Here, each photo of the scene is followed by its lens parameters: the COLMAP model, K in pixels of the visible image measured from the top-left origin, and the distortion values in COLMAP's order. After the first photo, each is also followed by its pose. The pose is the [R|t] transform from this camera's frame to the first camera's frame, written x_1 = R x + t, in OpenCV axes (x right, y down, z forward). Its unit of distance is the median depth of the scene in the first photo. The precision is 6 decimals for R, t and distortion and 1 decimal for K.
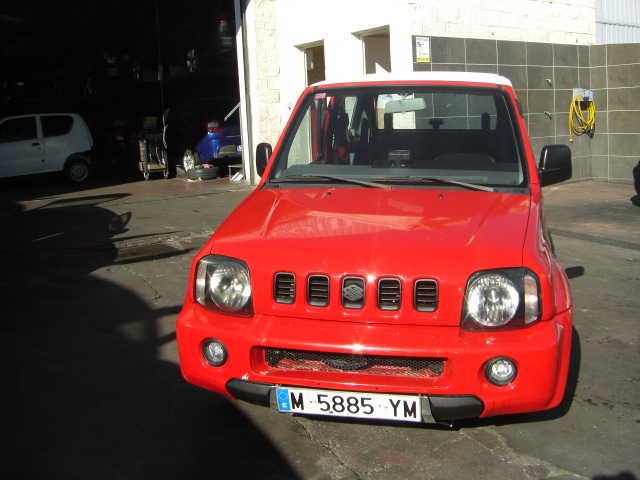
lens RADIAL K [[720.1, 0, 346.2], [0, 720.1, 207.0], [0, 0, 1]] dist [-0.194776, 0.158307]
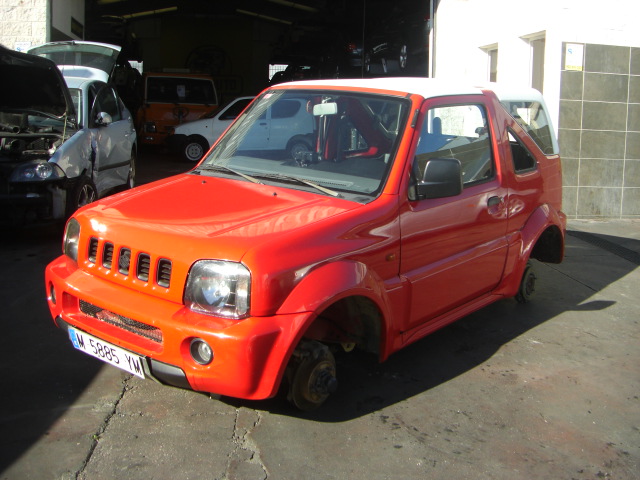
lens RADIAL K [[720.1, 0, 346.2], [0, 720.1, 207.0], [0, 0, 1]] dist [-0.194776, 0.158307]
pose [[0.906752, 0.119905, -0.404258, 0.236632], [-0.117373, 0.992599, 0.031143, -0.014912], [0.405000, 0.019210, 0.914115, 0.020092]]
